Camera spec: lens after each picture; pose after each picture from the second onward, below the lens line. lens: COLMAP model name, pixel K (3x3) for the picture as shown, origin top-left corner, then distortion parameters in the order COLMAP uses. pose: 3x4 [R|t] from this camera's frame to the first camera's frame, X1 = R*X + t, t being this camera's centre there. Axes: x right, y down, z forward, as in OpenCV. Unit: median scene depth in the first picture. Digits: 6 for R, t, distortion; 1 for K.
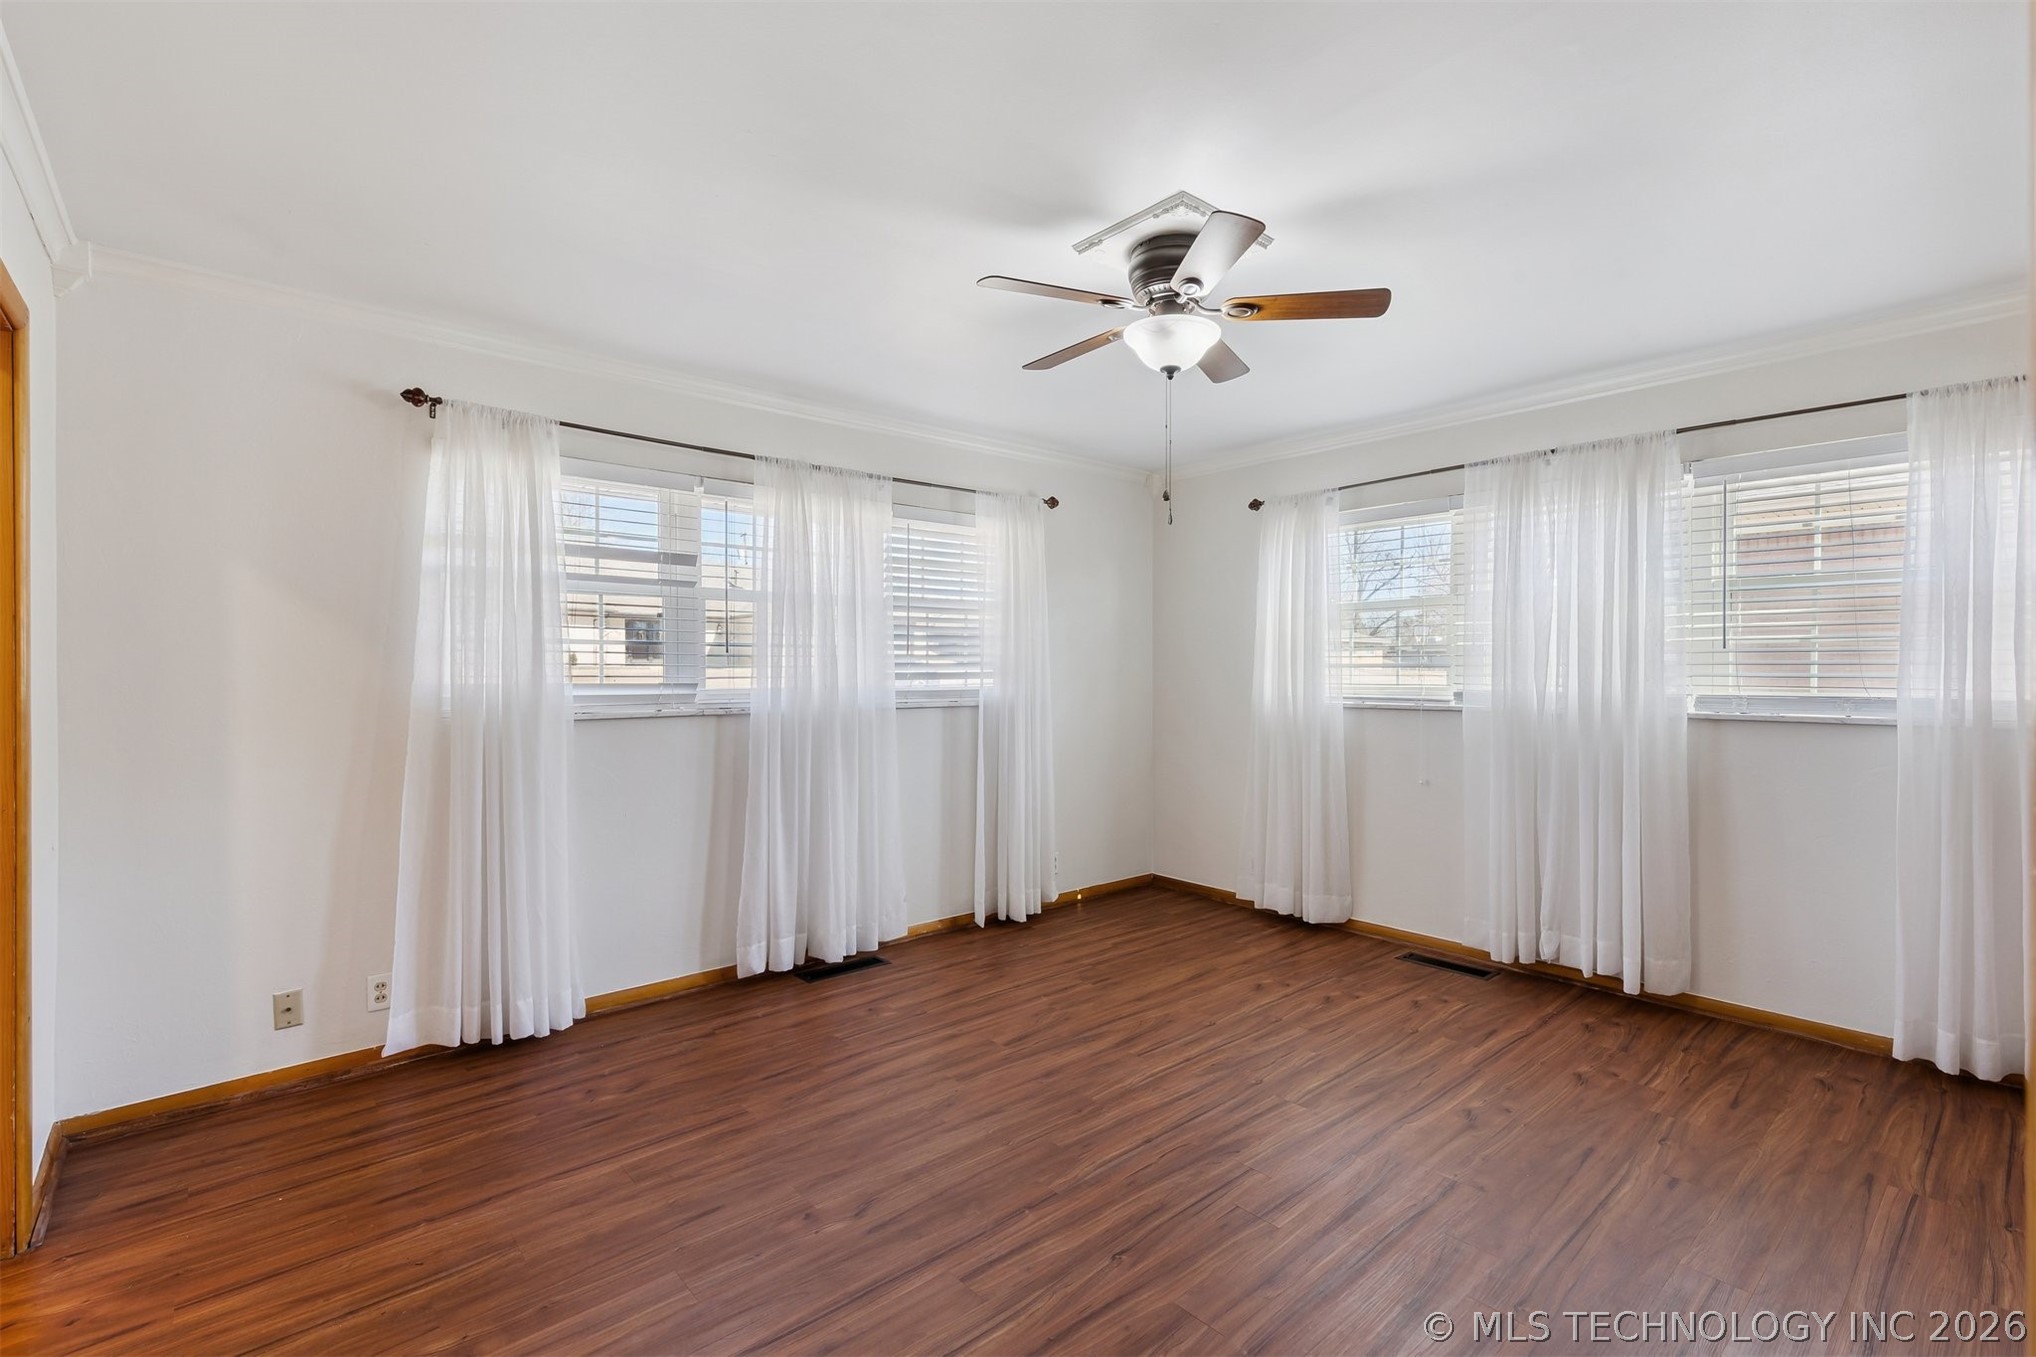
lens RADIAL K [[916.3, 0, 1022.1], [0, 916.3, 673.5], [0, 0, 1]] dist [0.009007, -0.003122]
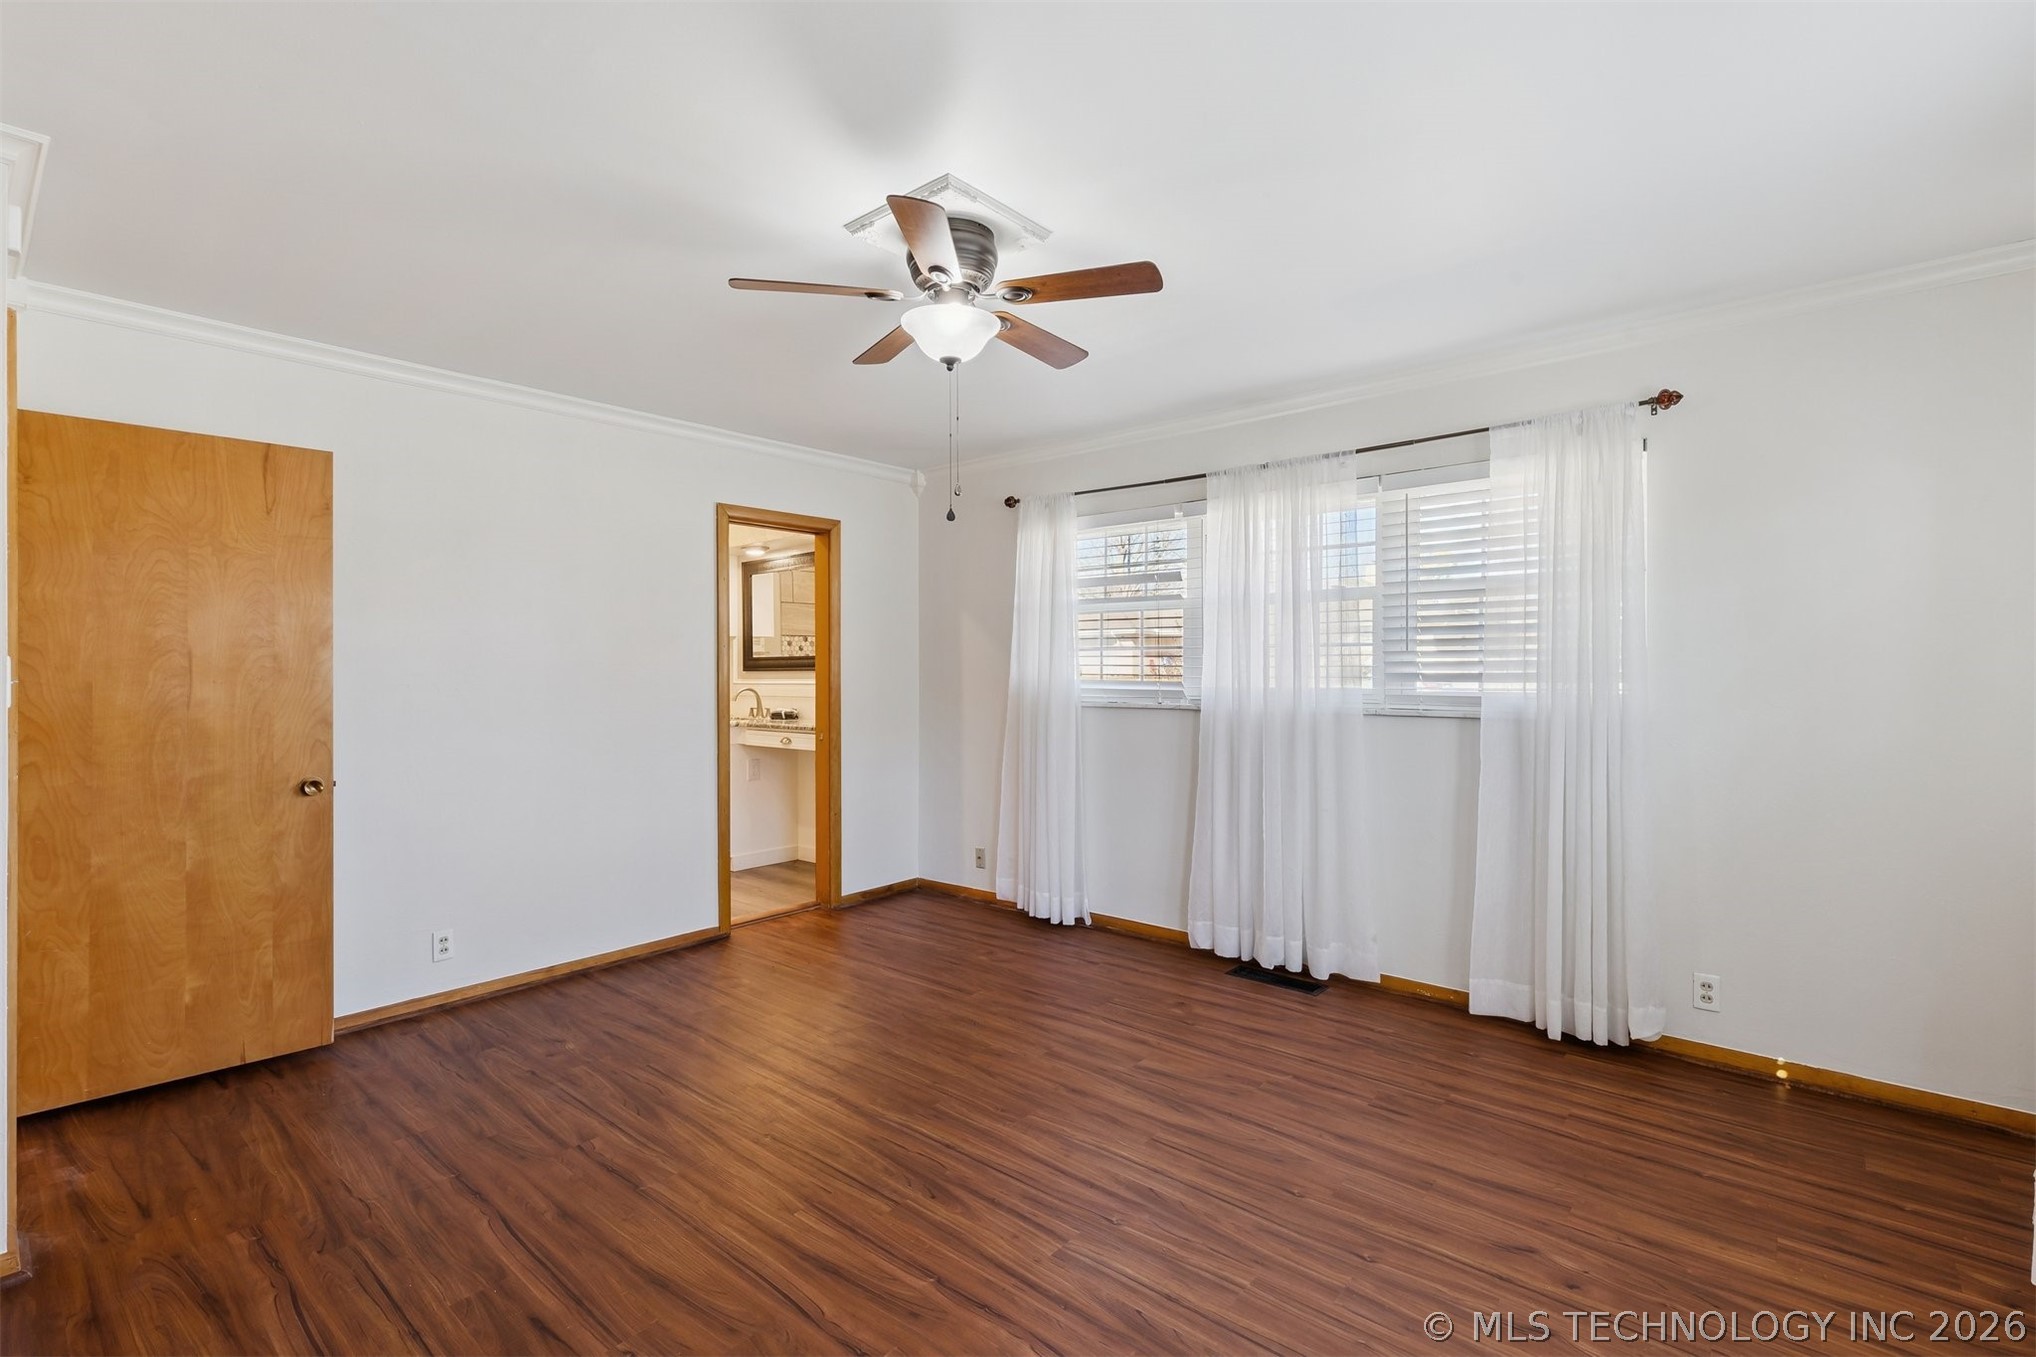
lens RADIAL K [[916.3, 0, 1024.9], [0, 916.3, 674.4], [0, 0, 1]] dist [0.009007, -0.003122]
pose [[0.148924, 0.006092, -0.988830, 0.762592], [-0.004111, 0.999976, 0.005542, -0.003901], [0.988840, 0.003240, 0.148945, 0.631336]]
